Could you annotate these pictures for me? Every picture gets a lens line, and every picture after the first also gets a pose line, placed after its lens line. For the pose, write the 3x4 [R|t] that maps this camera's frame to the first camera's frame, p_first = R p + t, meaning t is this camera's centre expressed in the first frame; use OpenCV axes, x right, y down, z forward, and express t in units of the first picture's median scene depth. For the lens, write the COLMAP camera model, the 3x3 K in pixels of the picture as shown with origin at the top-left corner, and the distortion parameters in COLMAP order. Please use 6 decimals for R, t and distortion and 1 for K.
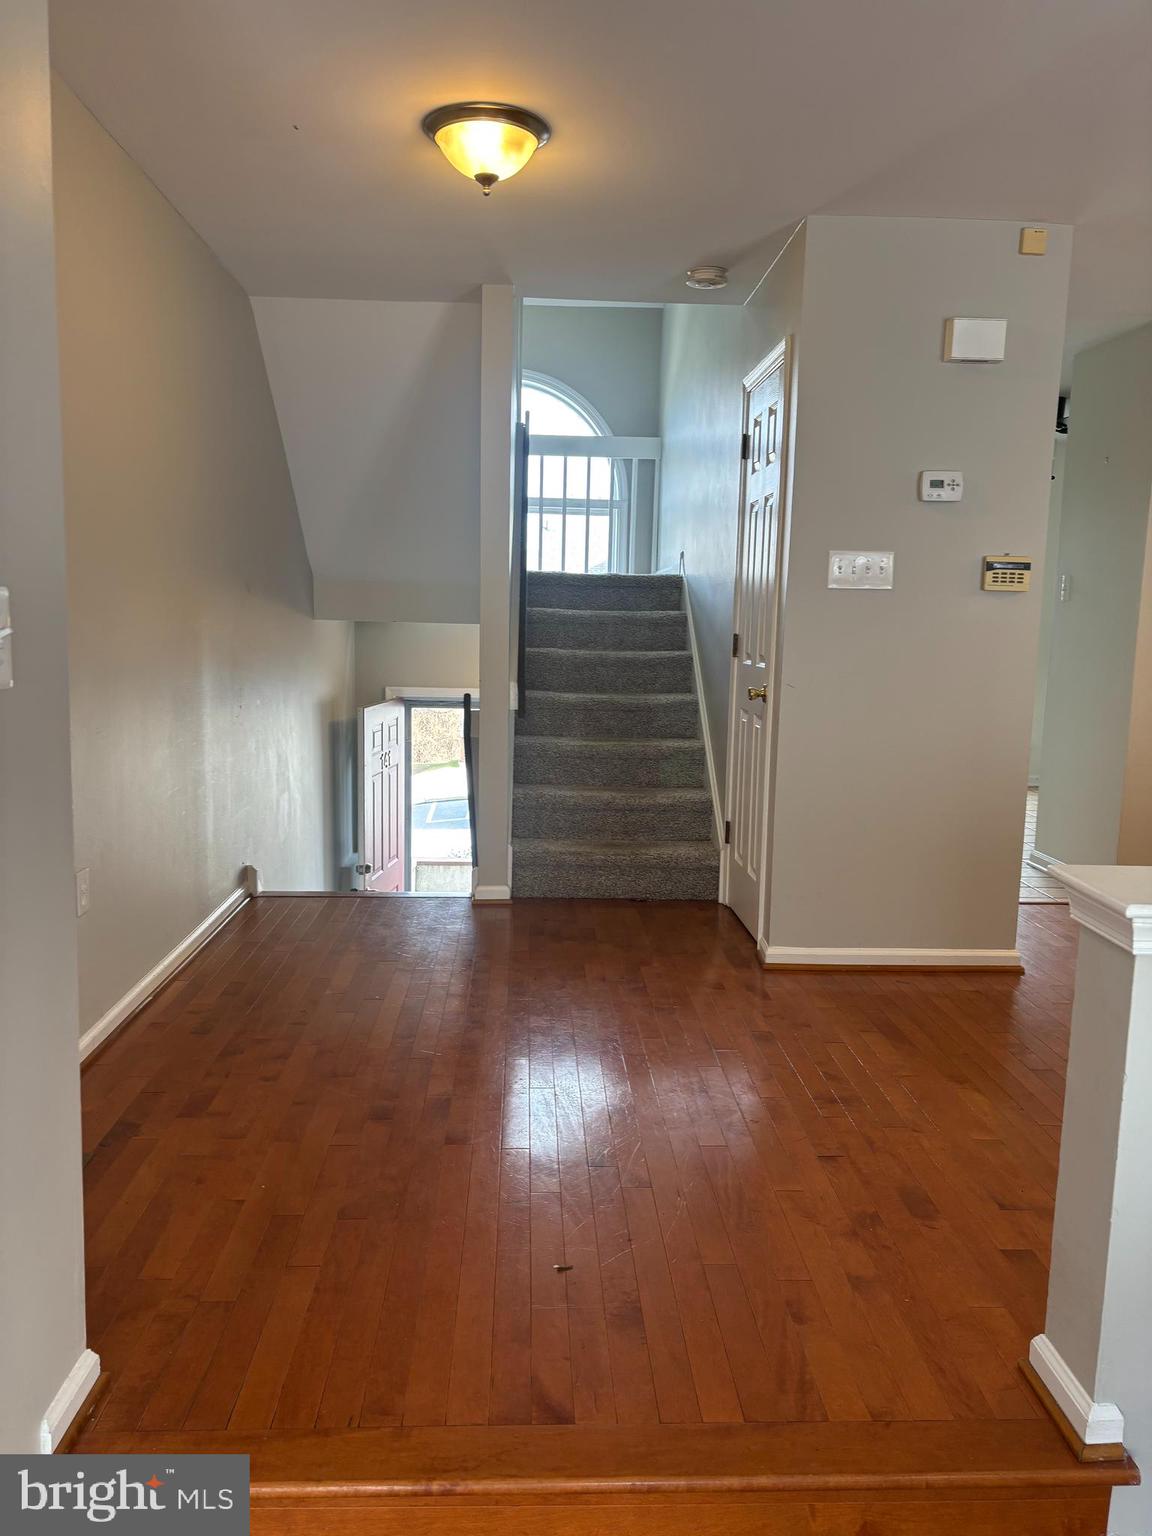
lens RADIAL K [[1153.5, 0, 577.9], [0, 1153.5, 773.1], [0, 0, 1]] dist [0.042538, -0.043337]
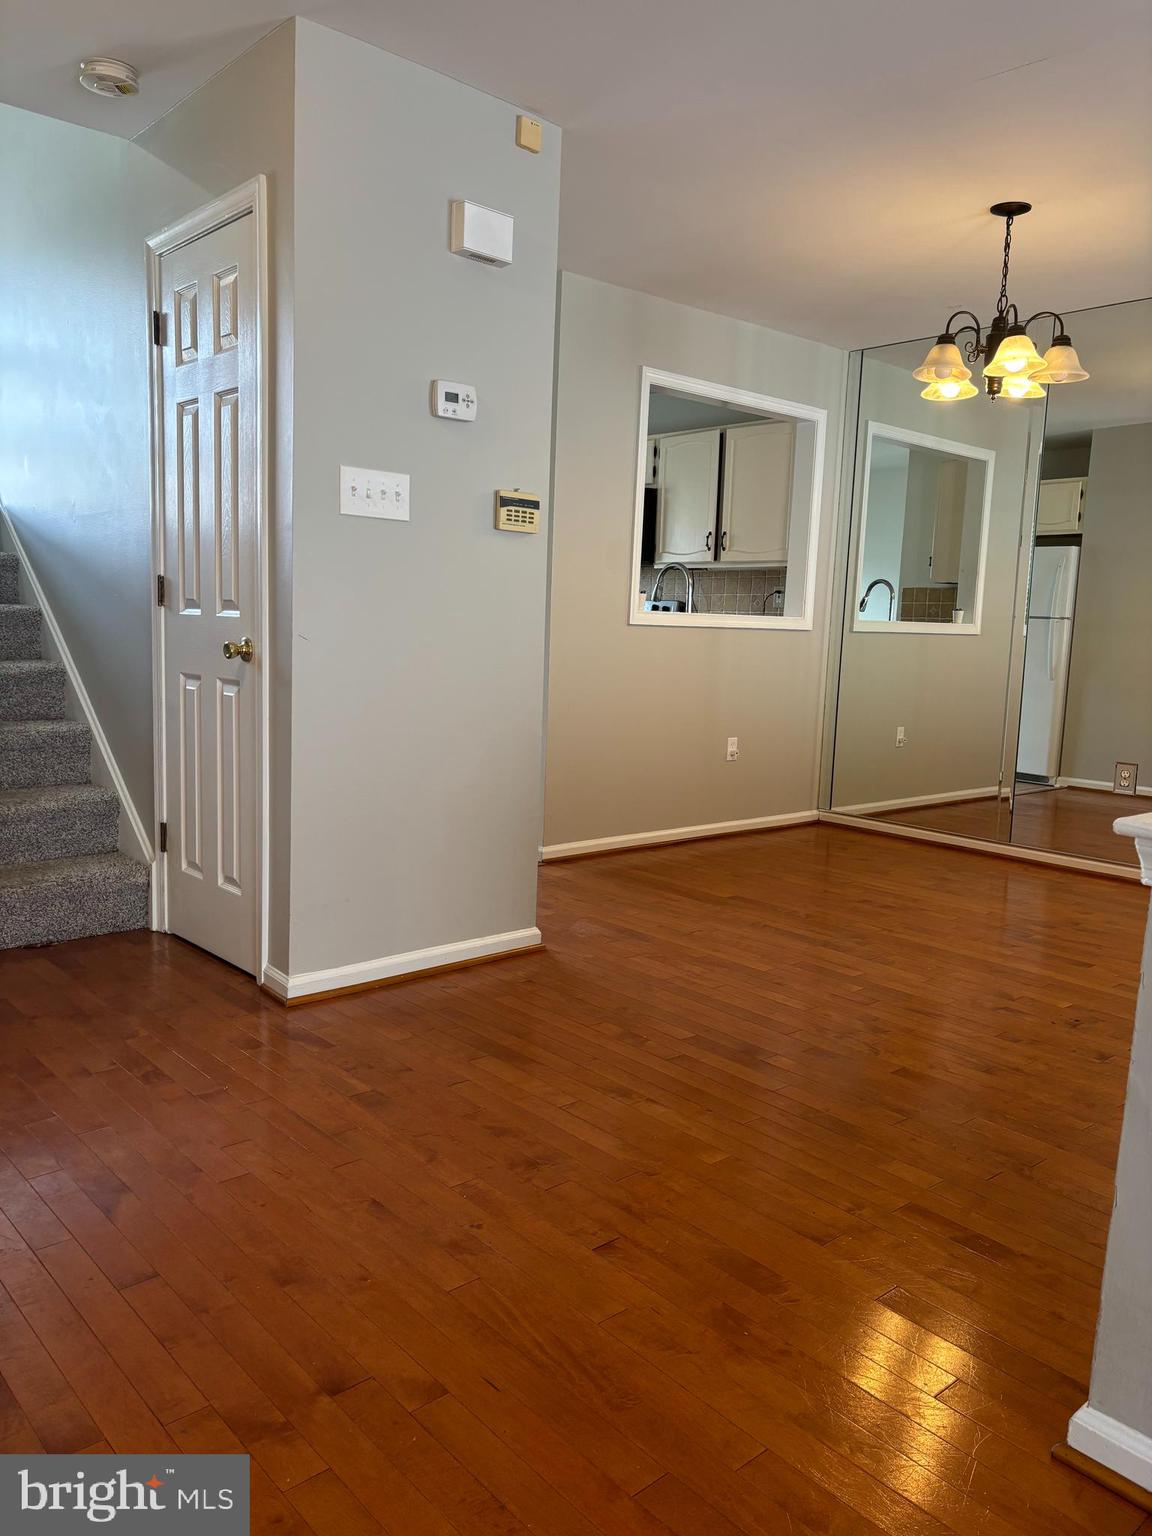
lens RADIAL K [[1153.5, 0, 585.2], [0, 1153.5, 769.6], [0, 0, 1]] dist [0.042538, -0.043337]
pose [[0.776230, -0.072052, 0.626319, -0.160090], [0.065474, 0.997289, 0.033584, -0.000947], [-0.627040, 0.014939, 0.778843, 0.280392]]
